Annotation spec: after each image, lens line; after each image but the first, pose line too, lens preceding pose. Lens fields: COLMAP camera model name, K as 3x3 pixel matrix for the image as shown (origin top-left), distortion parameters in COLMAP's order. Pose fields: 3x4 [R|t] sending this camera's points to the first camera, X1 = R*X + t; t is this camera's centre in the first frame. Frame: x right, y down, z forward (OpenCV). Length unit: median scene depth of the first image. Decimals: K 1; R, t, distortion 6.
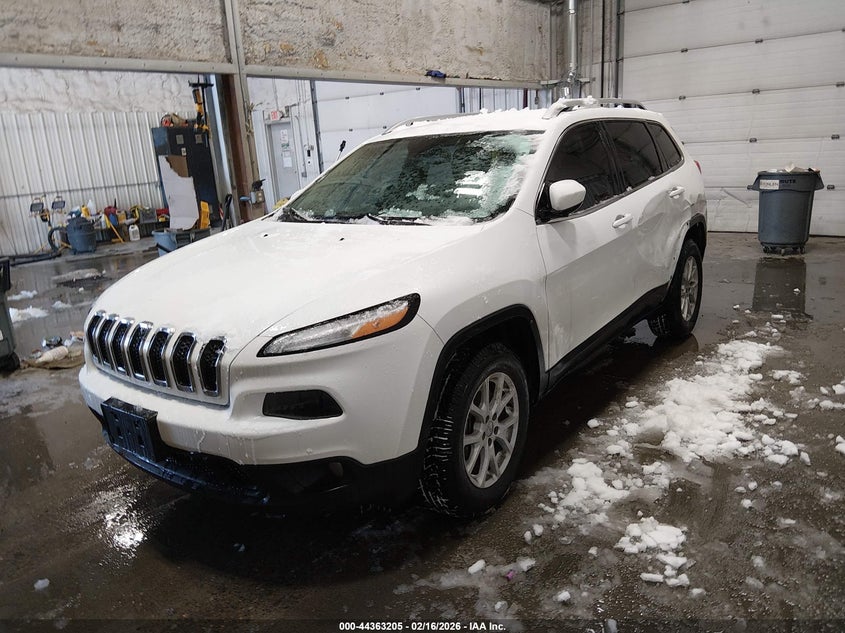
lens RADIAL K [[650.5, 0, 422.5], [0, 650.5, 316.5], [0, 0, 1]] dist [-0.008618, -0.002087]
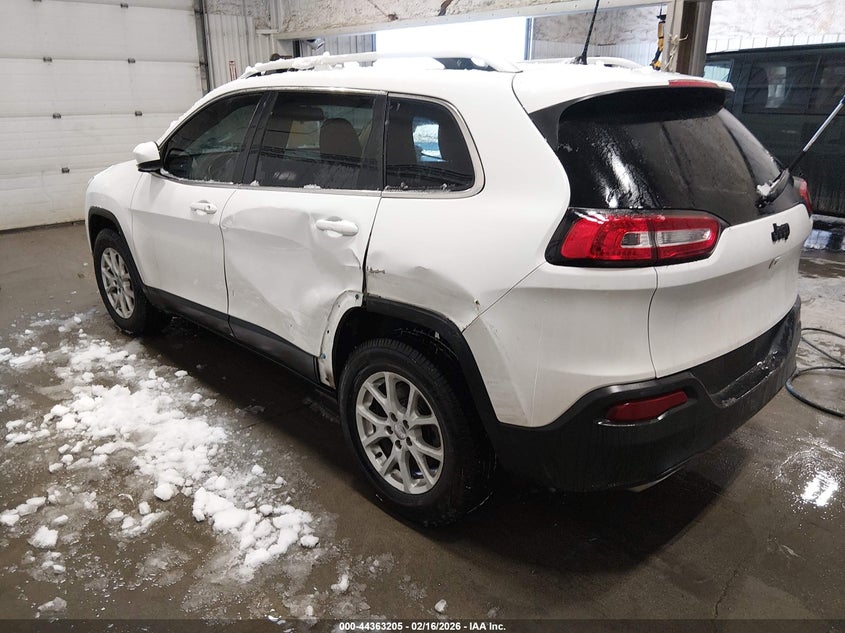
lens RADIAL K [[650.5, 0, 422.5], [0, 650.5, 316.5], [0, 0, 1]] dist [-0.008618, -0.002087]
pose [[-0.150939, 0.370595, -0.916448, 1.117897], [-0.258601, 0.879983, 0.398441, -0.441818], [0.954119, 0.297135, -0.036987, 1.337748]]
